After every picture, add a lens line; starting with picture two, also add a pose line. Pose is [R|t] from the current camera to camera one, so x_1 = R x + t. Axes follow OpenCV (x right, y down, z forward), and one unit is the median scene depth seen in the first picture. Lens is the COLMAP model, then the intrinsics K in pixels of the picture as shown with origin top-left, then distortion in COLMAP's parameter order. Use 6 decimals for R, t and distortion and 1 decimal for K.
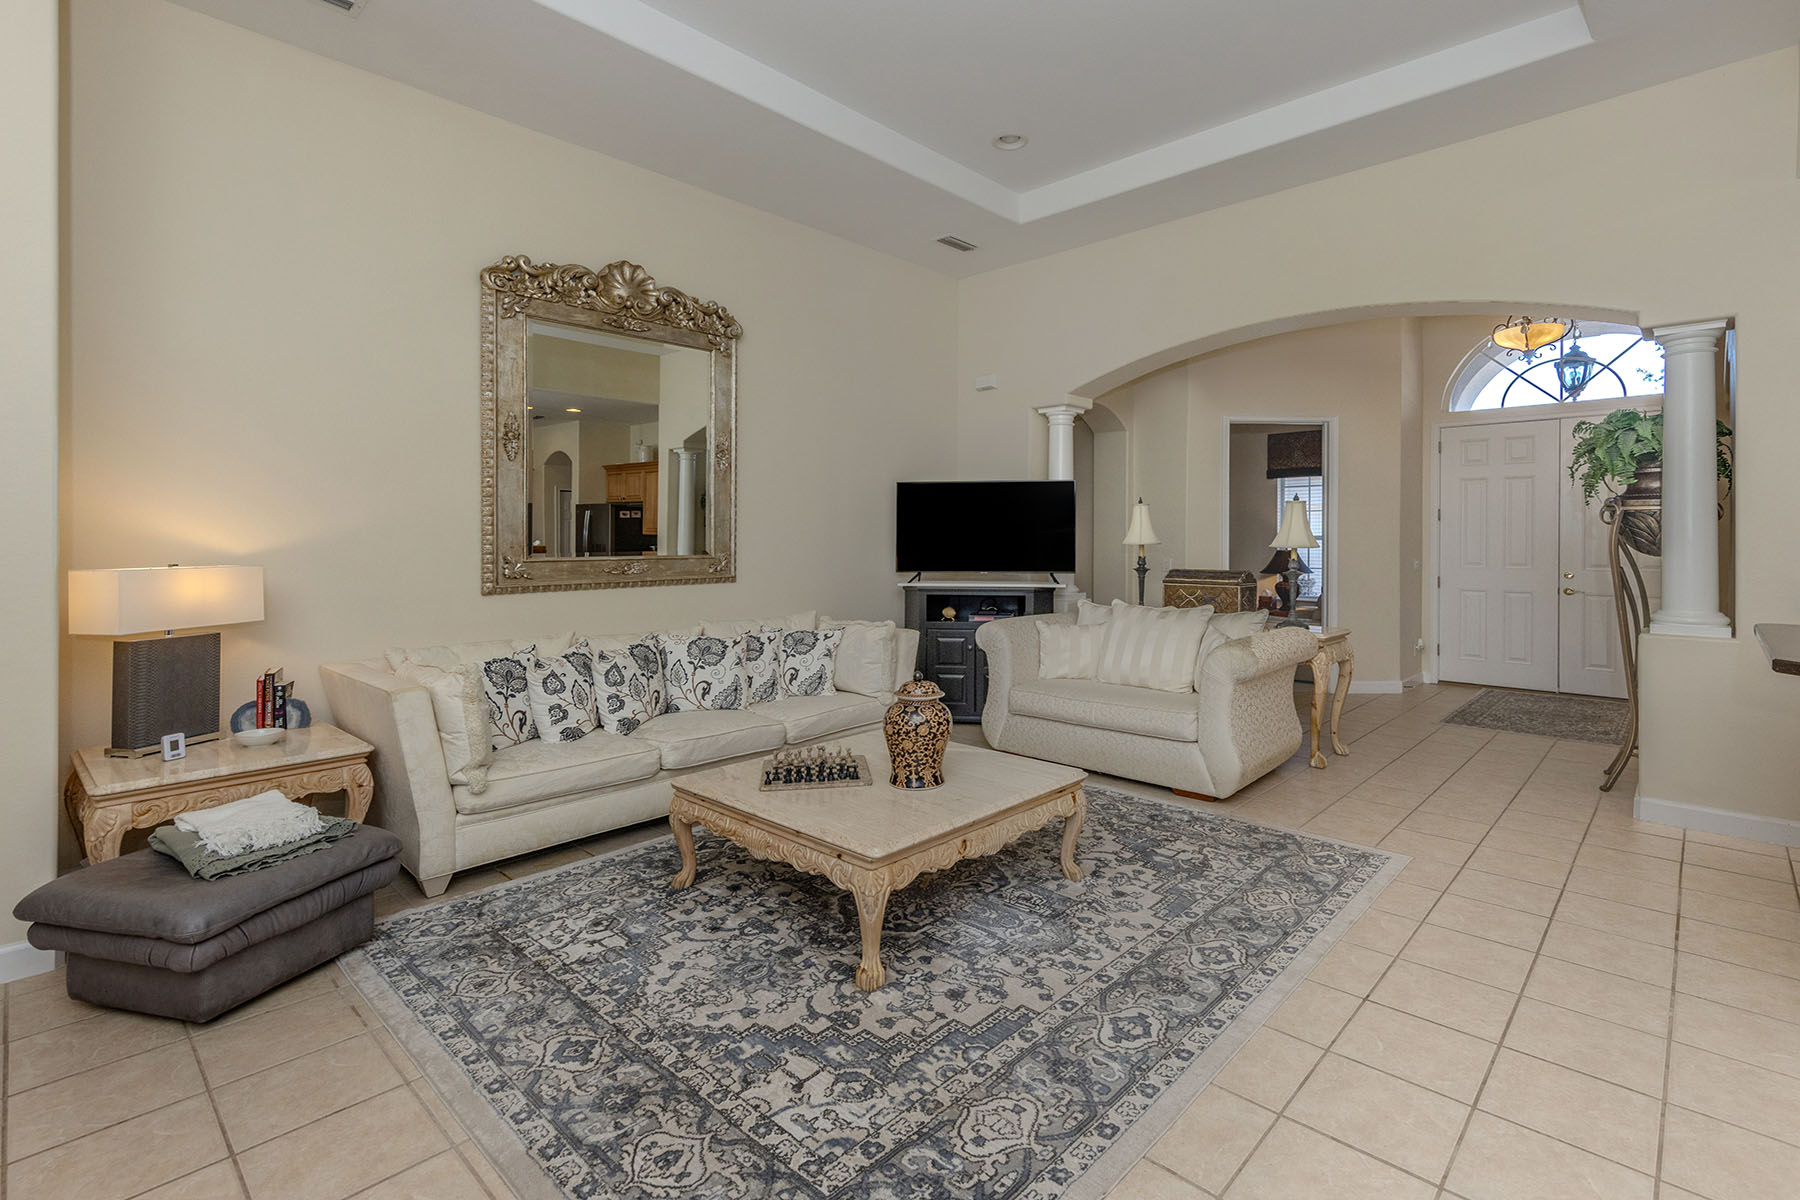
lens RADIAL K [[817.5, 0, 959.4], [0, 817.5, 528.3], [0, 0, 1]] dist [0.006764, -0.000212]
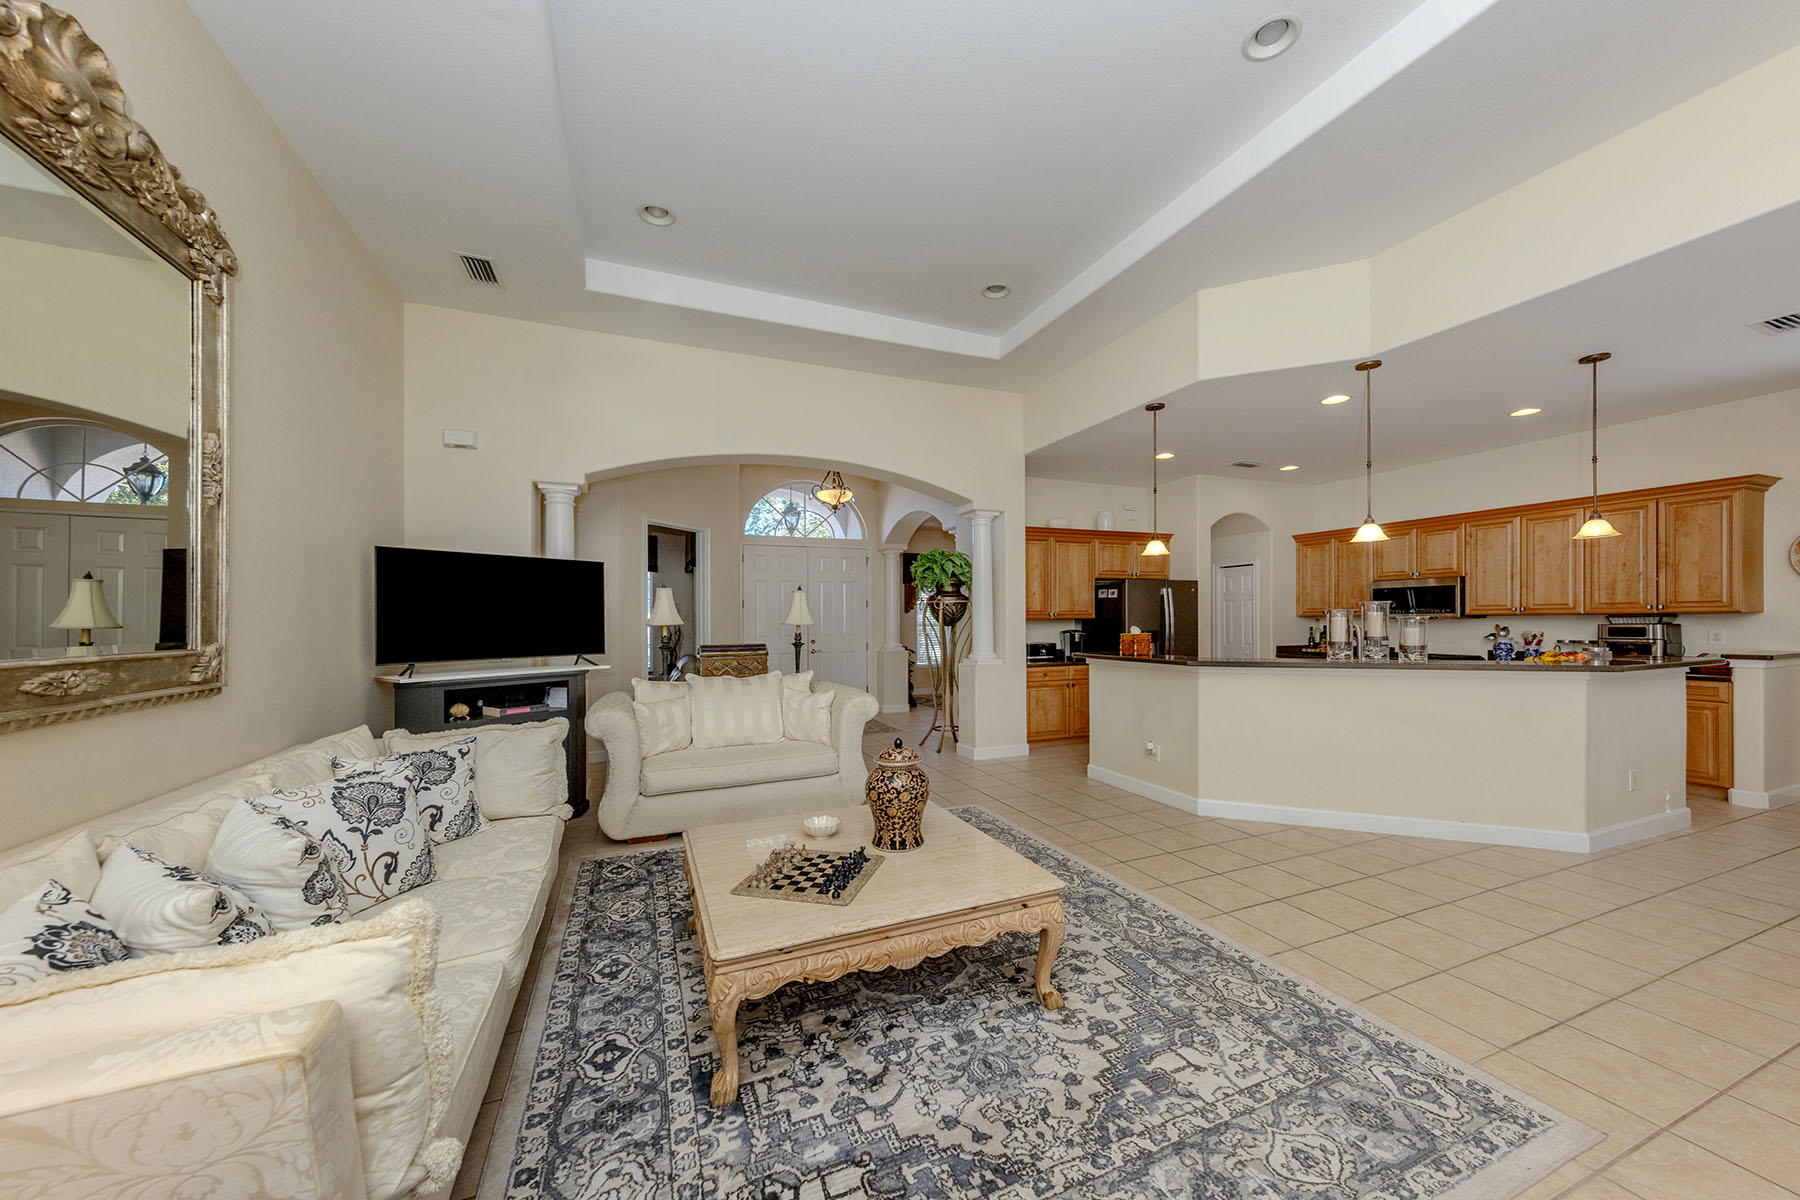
lens RADIAL K [[628.3, 0, 902.1], [0, 628.3, 626.0], [0, 0, 1]] dist [-0.008281, 0.000090]
pose [[0.447509, -0.012964, 0.894185, -0.614602], [-0.002541, 0.999872, 0.015768, 0.011604], [-0.894276, -0.009328, 0.447419, 0.504554]]
